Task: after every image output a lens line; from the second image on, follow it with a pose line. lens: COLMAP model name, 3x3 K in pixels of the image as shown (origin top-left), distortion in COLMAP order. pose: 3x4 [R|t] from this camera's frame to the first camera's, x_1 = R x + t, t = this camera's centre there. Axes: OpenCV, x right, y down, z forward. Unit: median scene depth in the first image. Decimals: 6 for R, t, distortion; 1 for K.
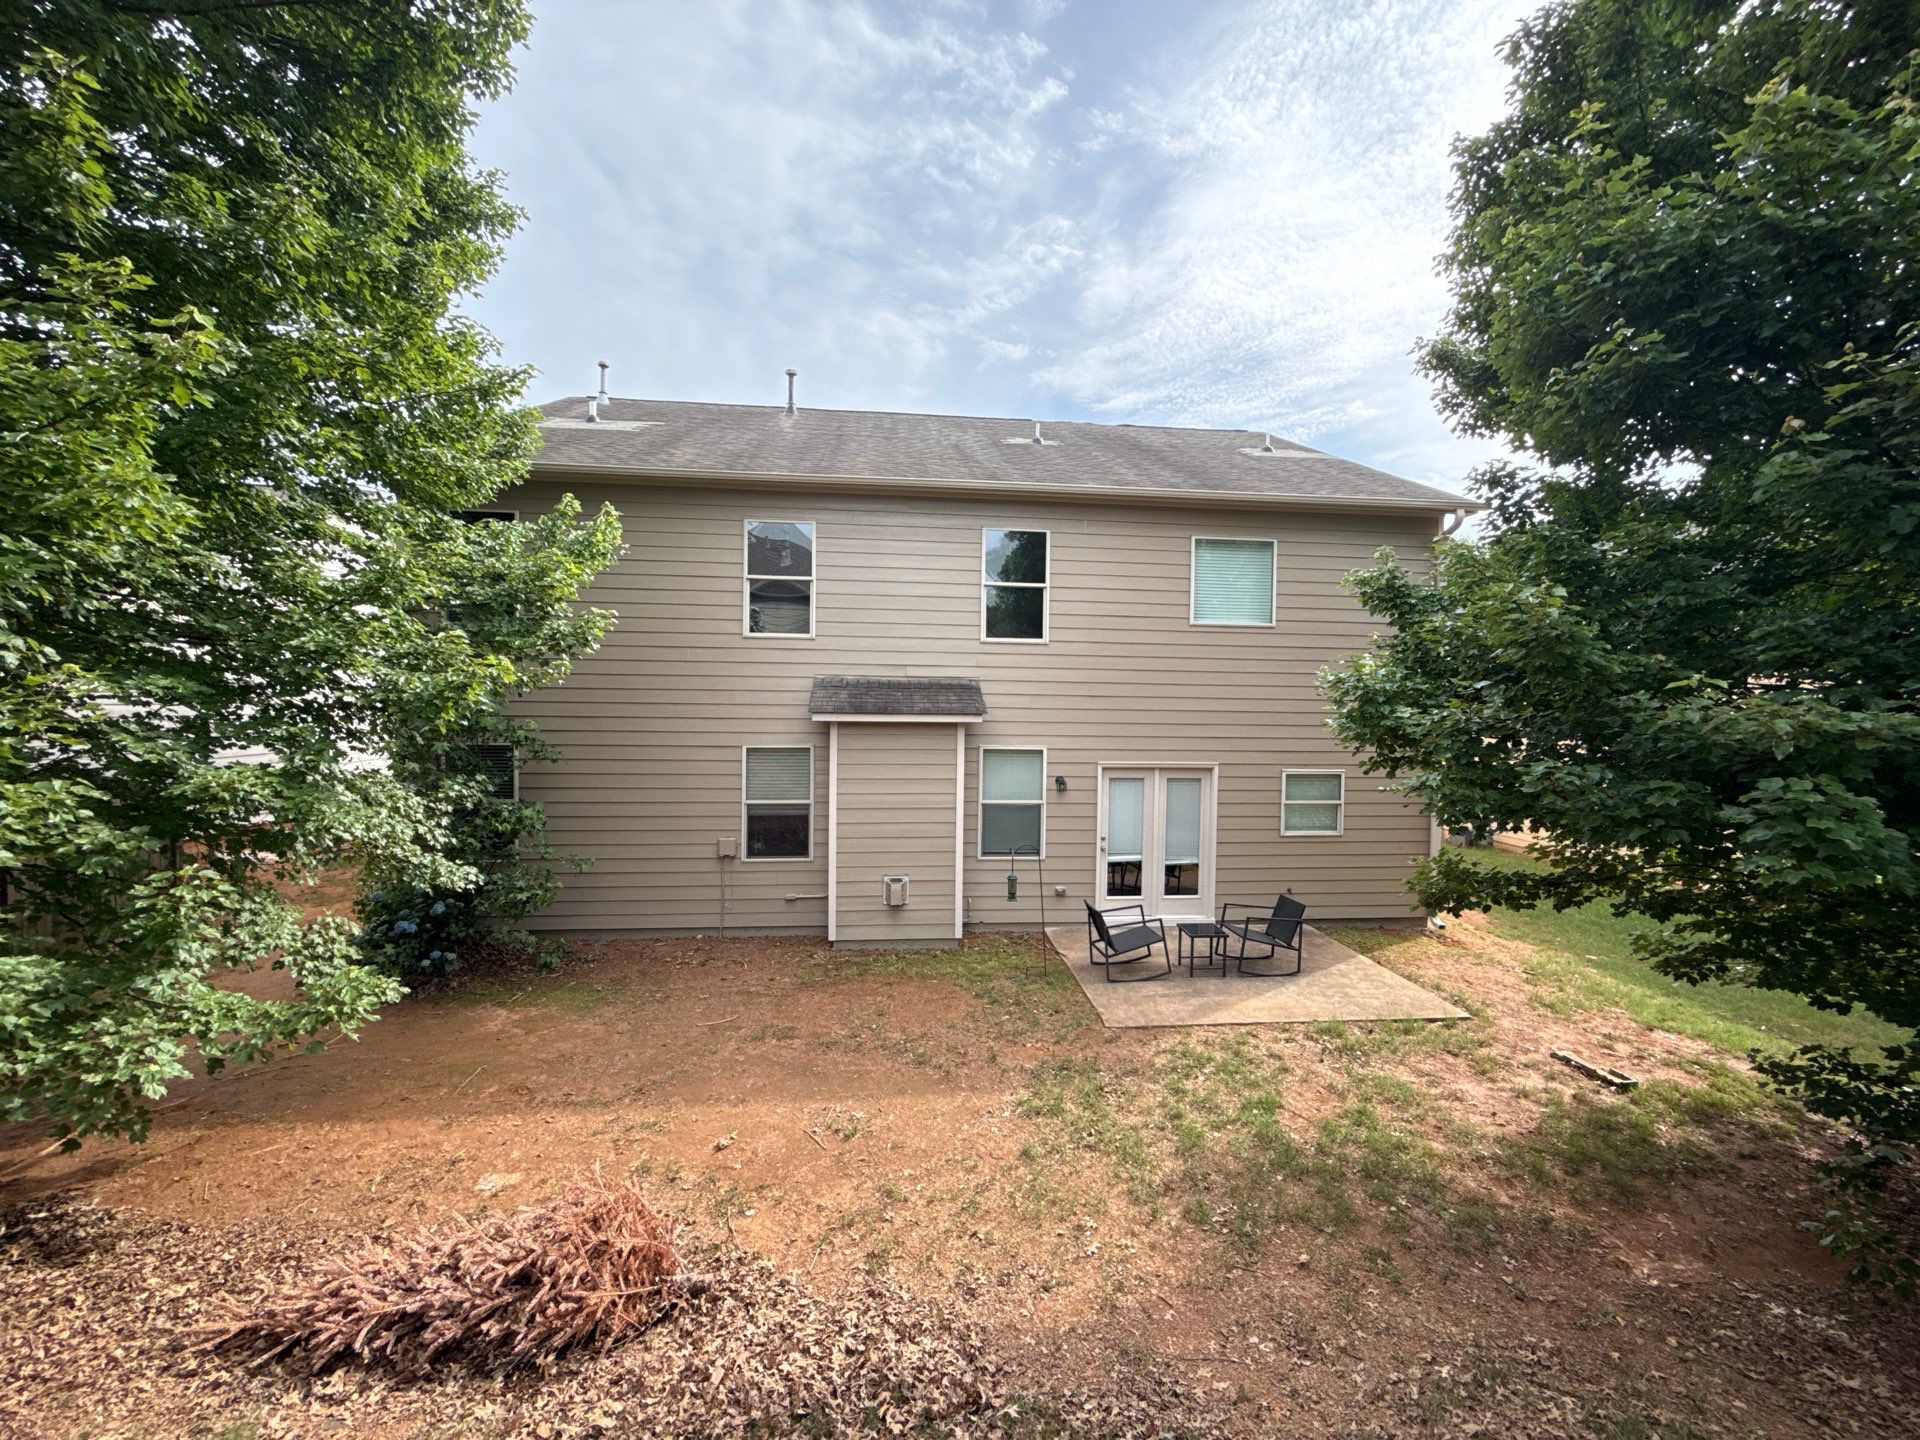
lens RADIAL K [[768.5, 0, 958.0], [0, 768.5, 716.7], [0, 0, 1]] dist [-0.000618, 0.000574]
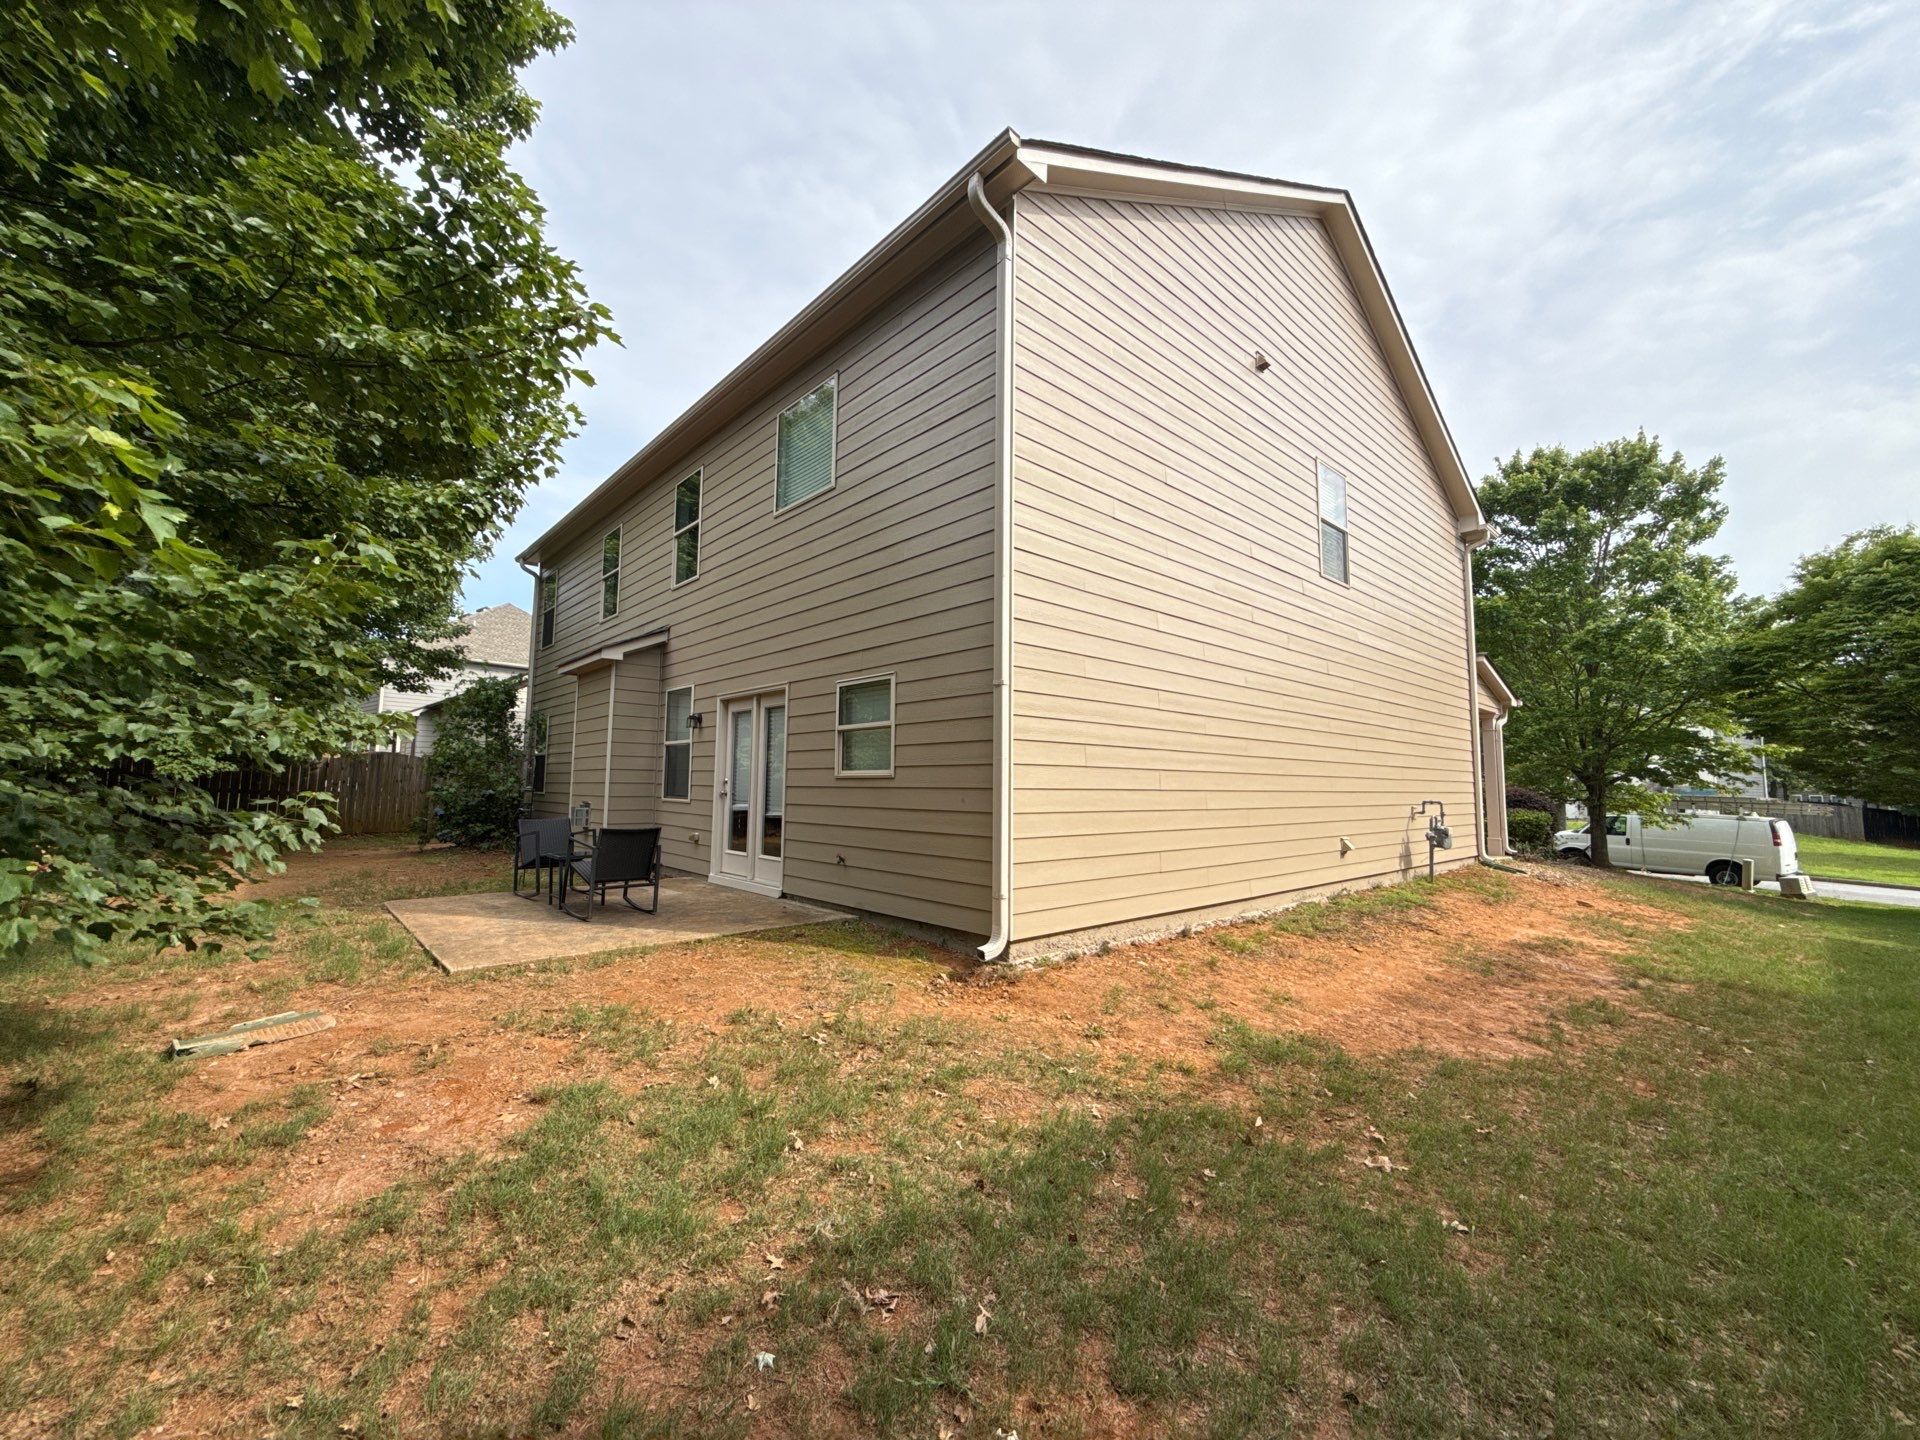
lens RADIAL K [[768.5, 0, 948.3], [0, 768.5, 721.0], [0, 0, 1]] dist [-0.000618, 0.000574]
pose [[0.590542, -0.073340, -0.803667, 1.032355], [-0.021269, 0.994102, -0.106347, 0.175474], [0.806726, 0.079896, 0.585499, 0.672485]]
